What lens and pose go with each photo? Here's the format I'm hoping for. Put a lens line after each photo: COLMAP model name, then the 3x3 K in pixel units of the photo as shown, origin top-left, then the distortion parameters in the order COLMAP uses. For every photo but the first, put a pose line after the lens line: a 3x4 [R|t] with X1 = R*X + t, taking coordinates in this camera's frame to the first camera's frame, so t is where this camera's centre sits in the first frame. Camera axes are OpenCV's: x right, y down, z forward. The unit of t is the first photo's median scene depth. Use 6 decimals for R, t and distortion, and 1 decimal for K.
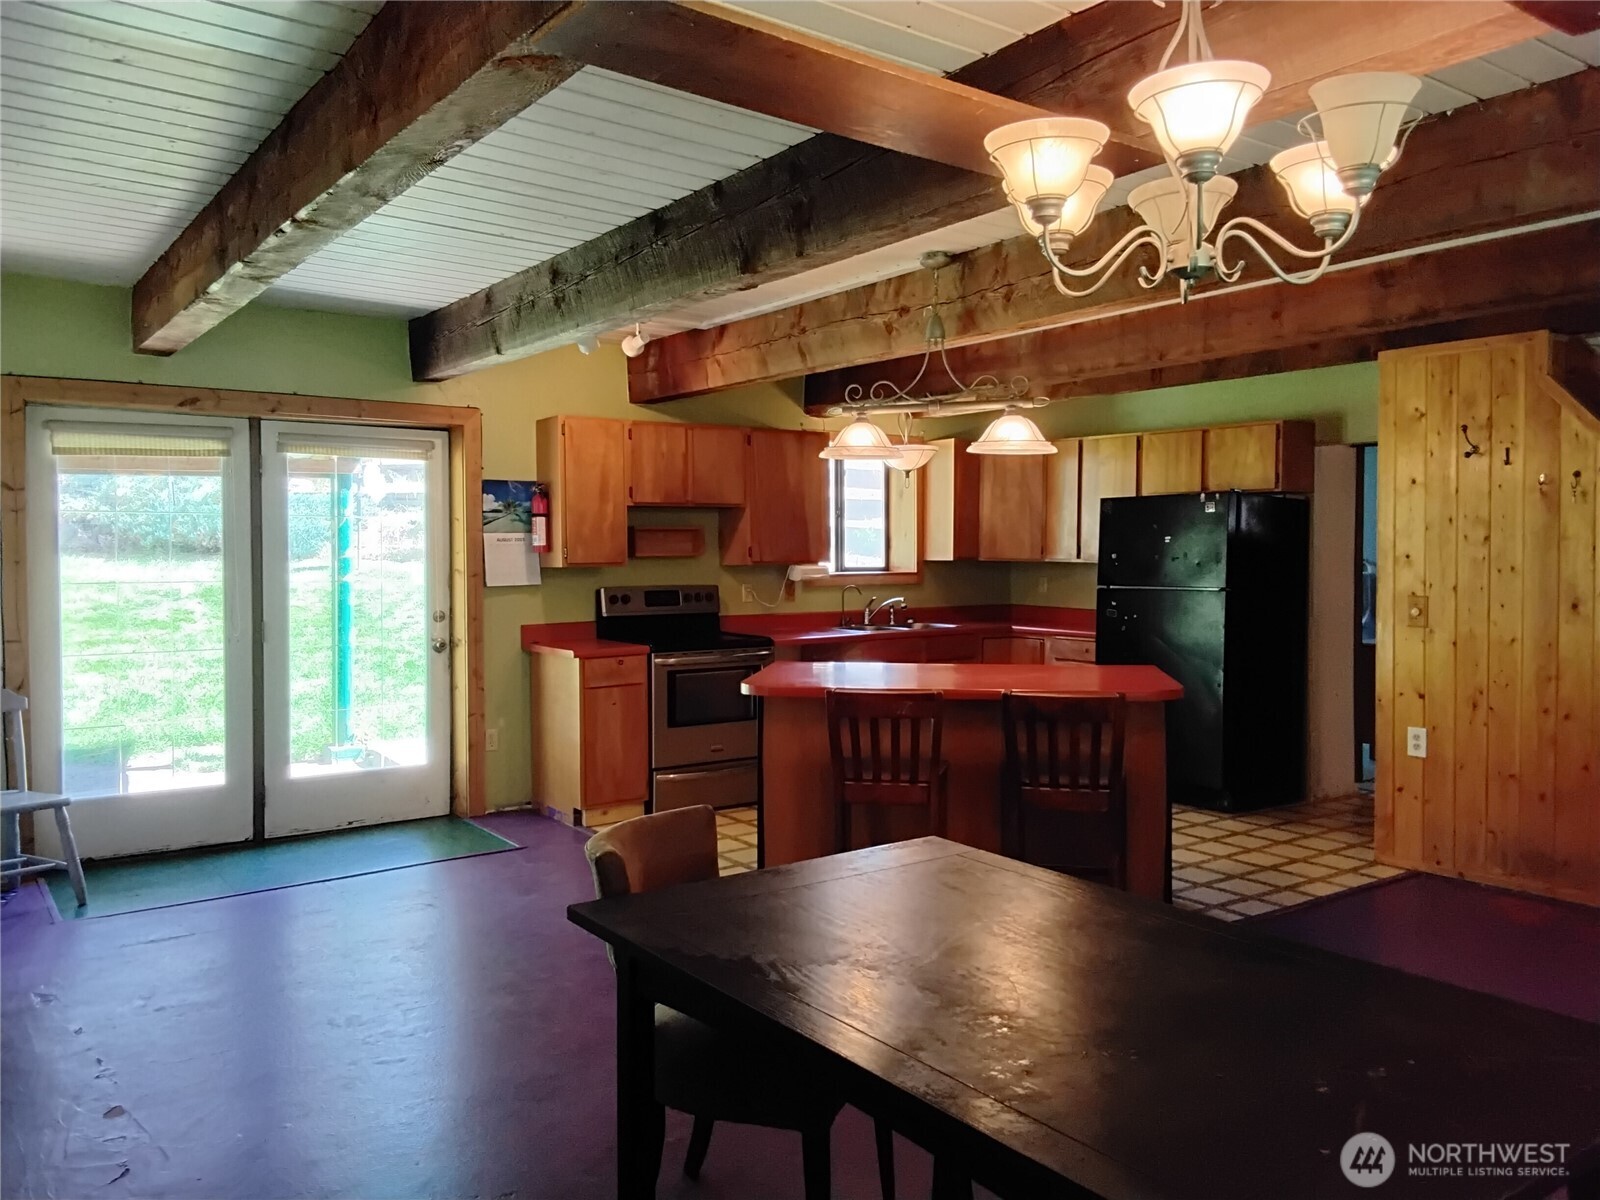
lens RADIAL K [[1246.6, 0, 792.8], [0, 1246.6, 587.9], [0, 0, 1]] dist [0.080352, -0.106290]
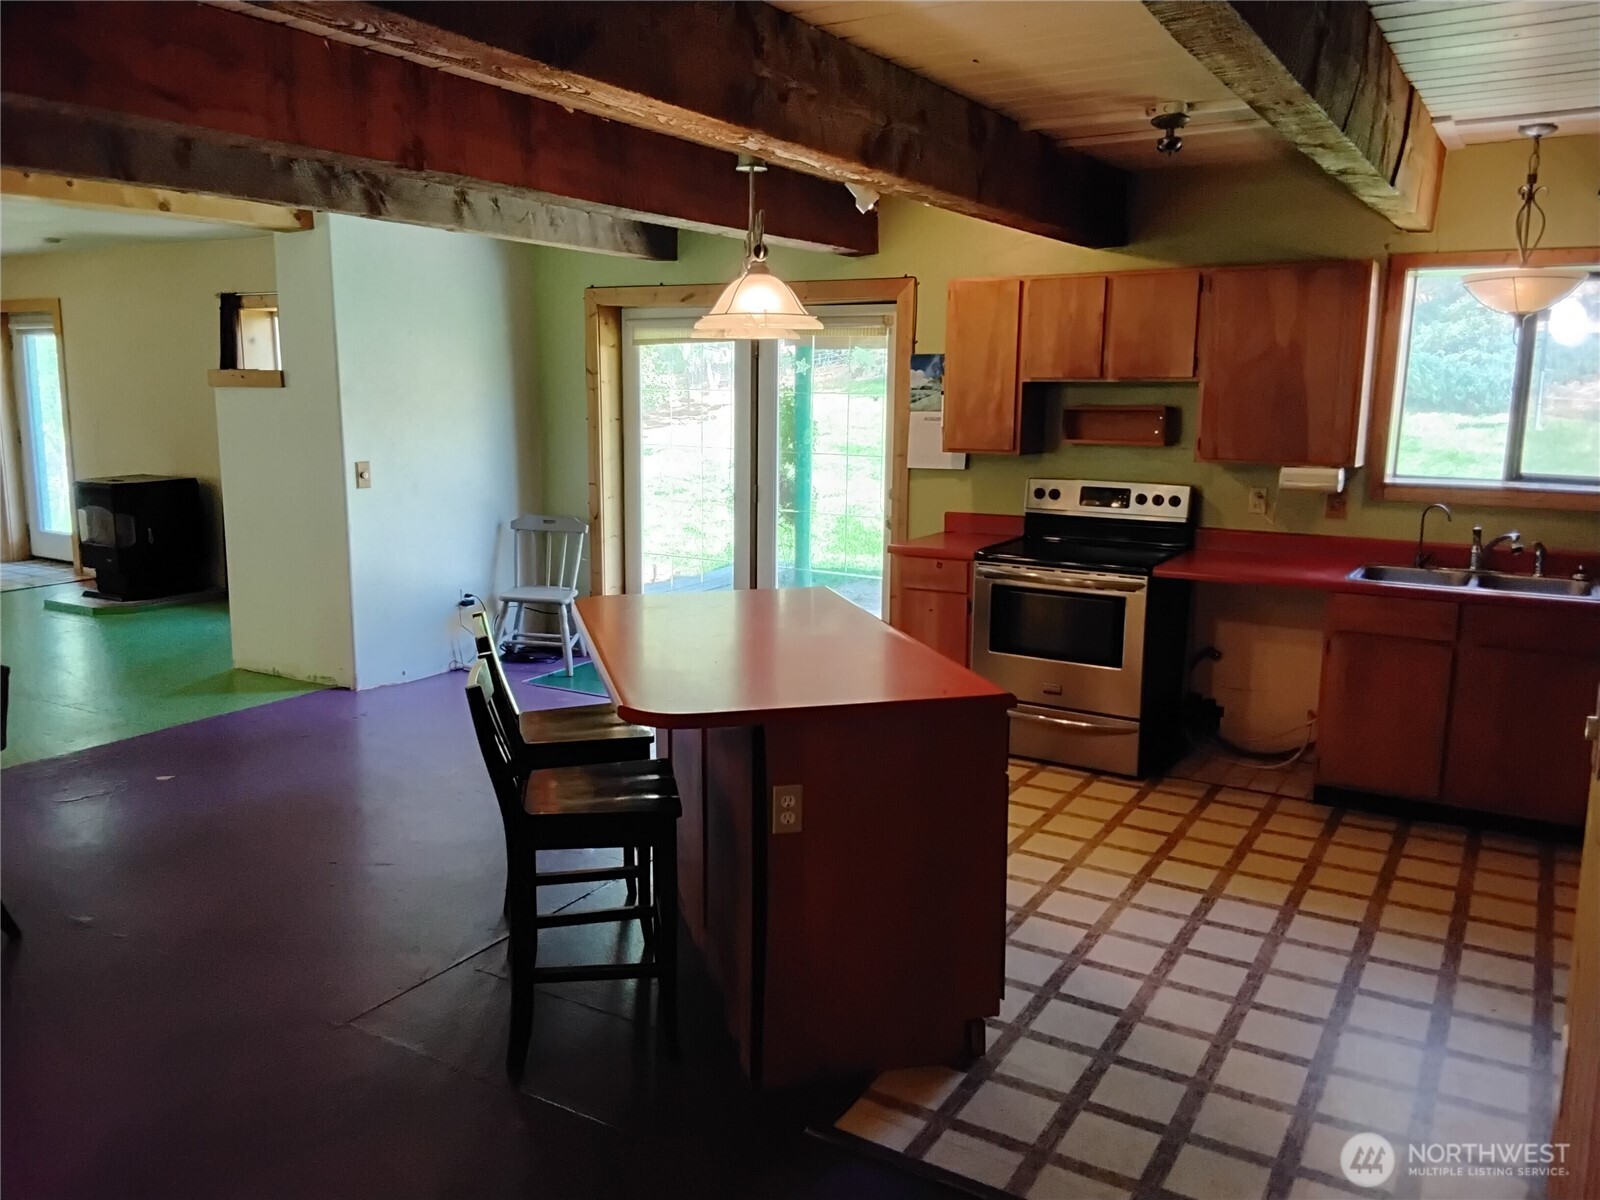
lens RADIAL K [[1246.6, 0, 811.5], [0, 1246.6, 587.0], [0, 0, 1]] dist [0.080352, -0.106290]
pose [[0.393807, 0.160358, -0.905098, 0.601065], [-0.035306, 0.986577, 0.159433, -0.060183], [0.918515, -0.030830, 0.394182, 0.544002]]
